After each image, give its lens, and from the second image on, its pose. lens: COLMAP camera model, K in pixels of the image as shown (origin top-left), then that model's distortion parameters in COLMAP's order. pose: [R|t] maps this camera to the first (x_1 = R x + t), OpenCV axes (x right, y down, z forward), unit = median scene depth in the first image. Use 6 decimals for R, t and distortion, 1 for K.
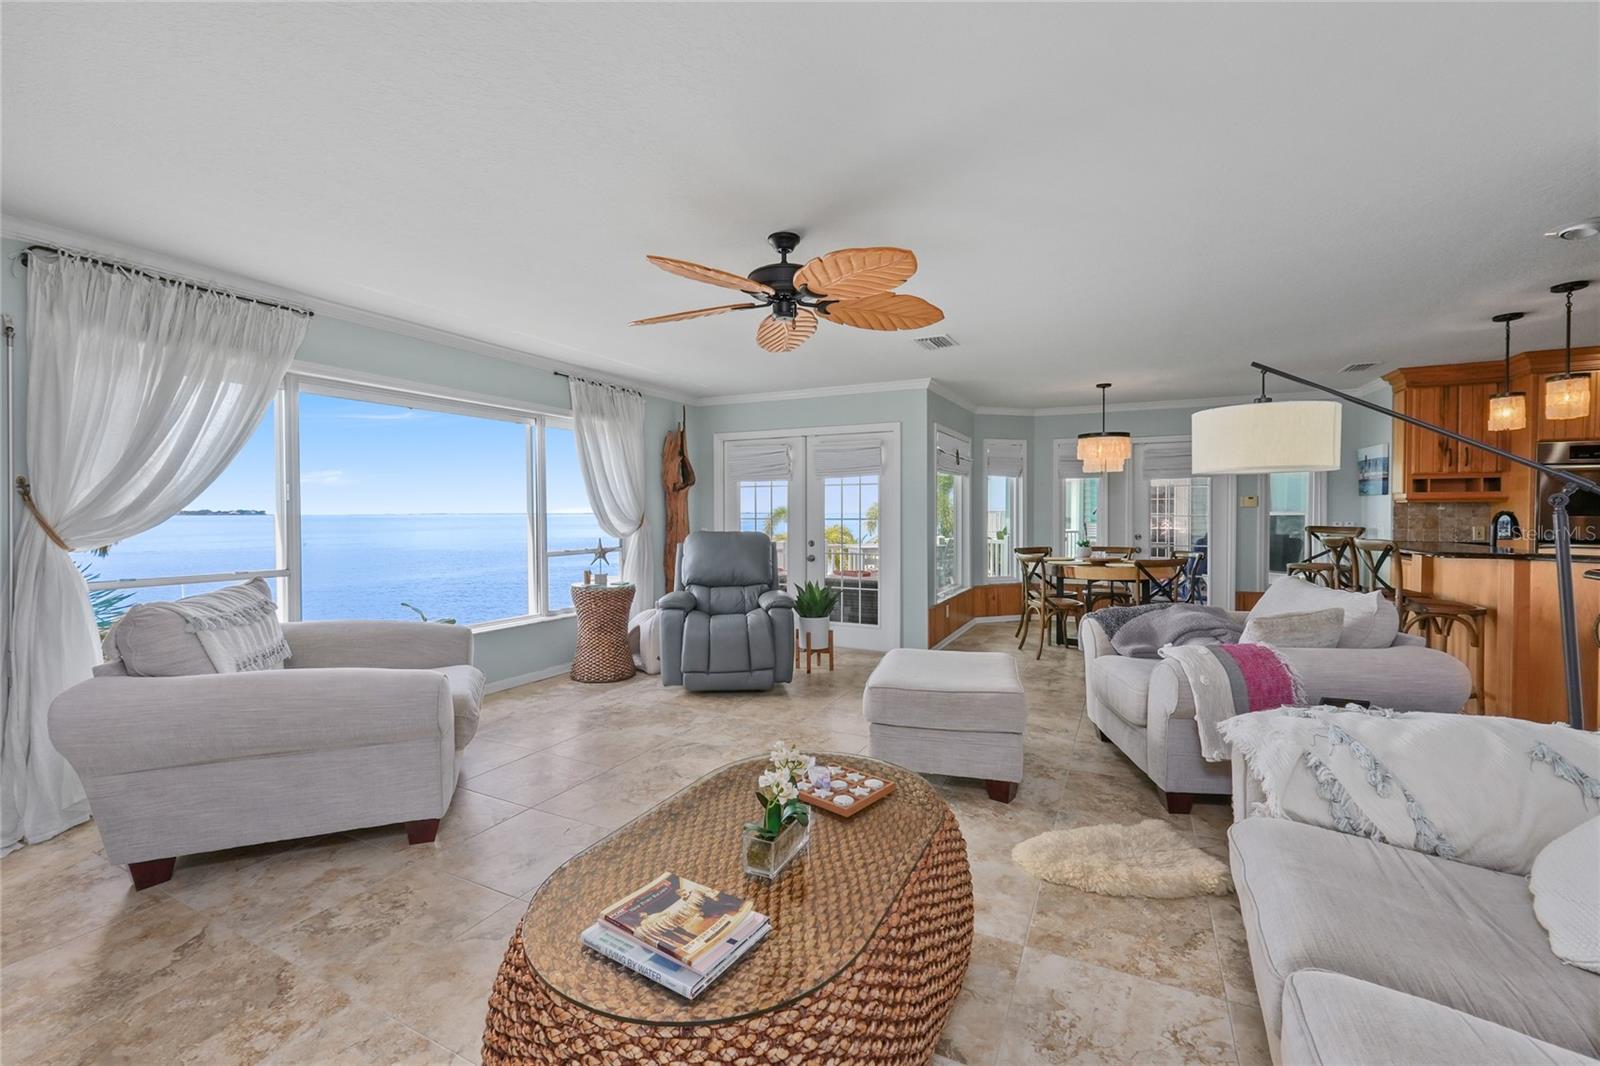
lens RADIAL K [[672.8, 0, 815.2], [0, 672.8, 518.8], [0, 0, 1]] dist [-0.014464, 0.005685]
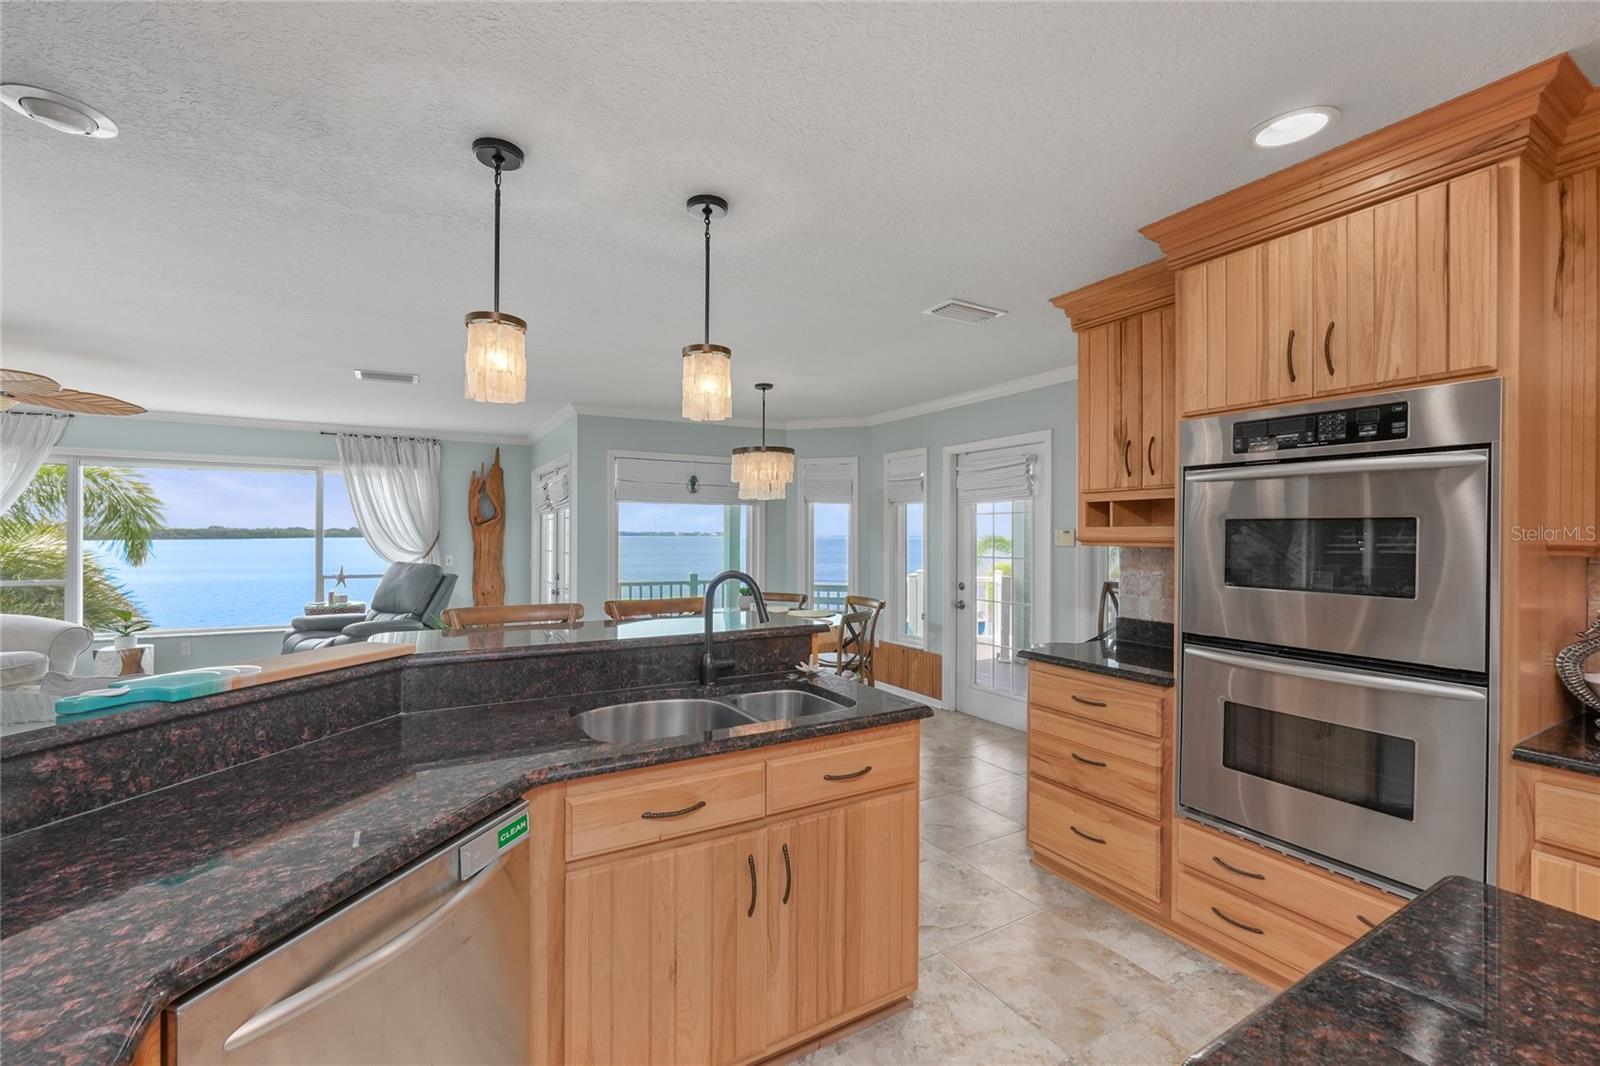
lens RADIAL K [[672.8, 0, 799.6], [0, 672.8, 531.0], [0, 0, 1]] dist [-0.014464, 0.005685]
pose [[0.843280, 0.000471, -0.537474, 0.876773], [-0.007760, 0.999906, -0.011300, -0.024741], [0.537418, 0.013700, 0.843205, 0.374011]]
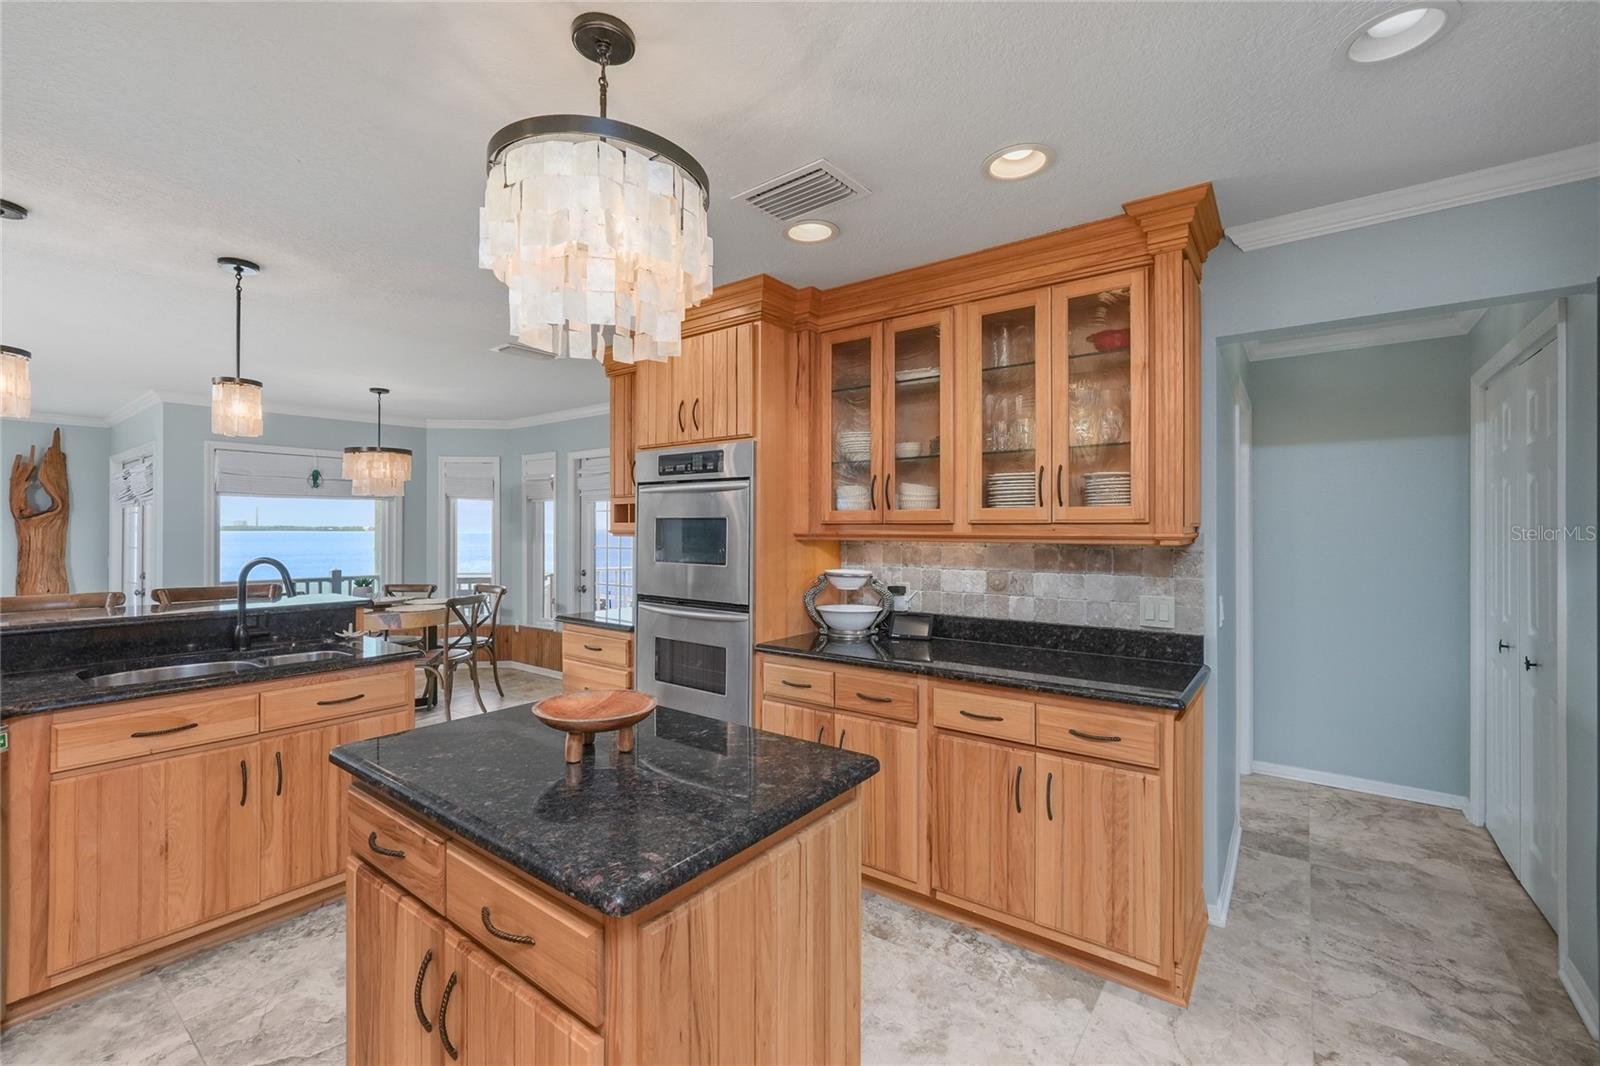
lens RADIAL K [[672.8, 0, 803.0], [0, 672.8, 524.1], [0, 0, 1]] dist [-0.014464, 0.005685]
pose [[0.985407, 0.000401, -0.170216, 1.081059], [-0.002965, 0.999886, -0.014813, -0.024310], [0.170191, 0.015102, 0.985295, 0.280010]]
